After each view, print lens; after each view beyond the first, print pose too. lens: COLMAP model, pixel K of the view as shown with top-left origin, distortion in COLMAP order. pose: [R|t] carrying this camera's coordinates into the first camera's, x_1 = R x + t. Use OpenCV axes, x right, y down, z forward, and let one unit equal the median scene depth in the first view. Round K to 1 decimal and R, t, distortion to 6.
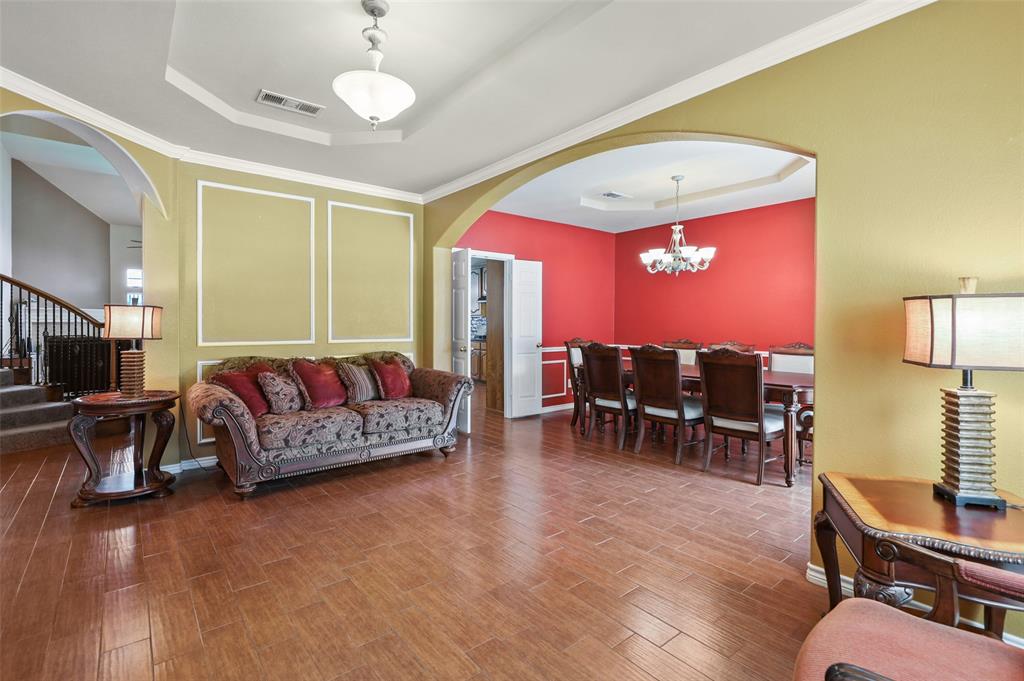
lens RADIAL K [[468.7, 0, 511.2], [0, 468.7, 333.9], [0, 0, 1]] dist [-0.001812, -0.000751]
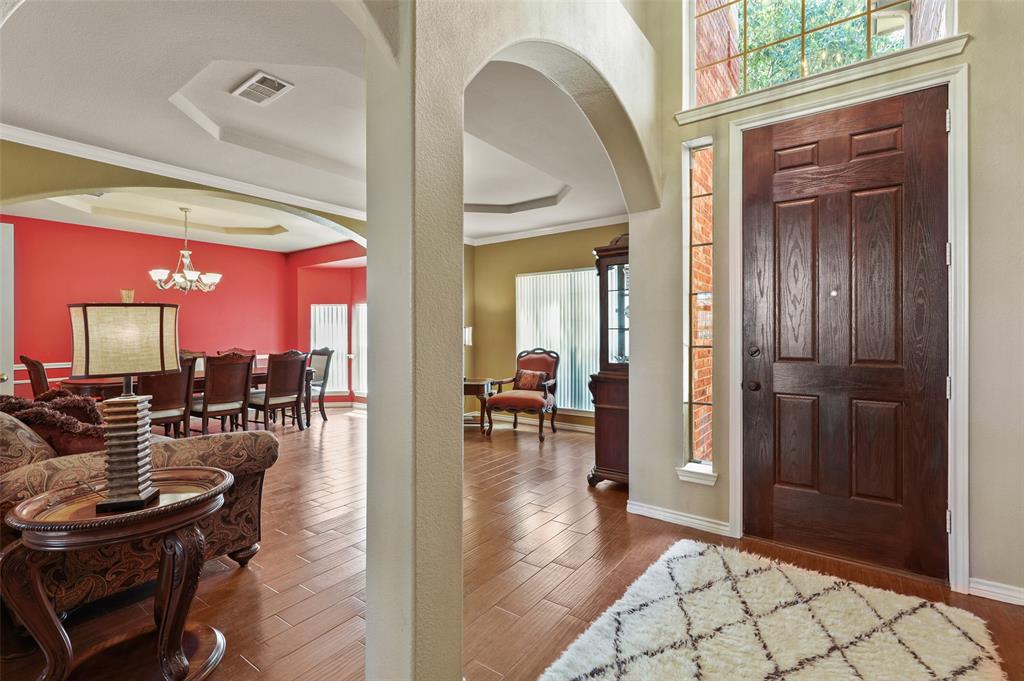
lens RADIAL K [[468.7, 0, 510.6], [0, 468.7, 334.7], [0, 0, 1]] dist [-0.001812, -0.000751]
pose [[-0.243157, -0.013392, 0.969895, -0.990077], [0.006749, 0.999857, 0.015498, -0.032774], [-0.969964, 0.010314, -0.243032, 0.529031]]
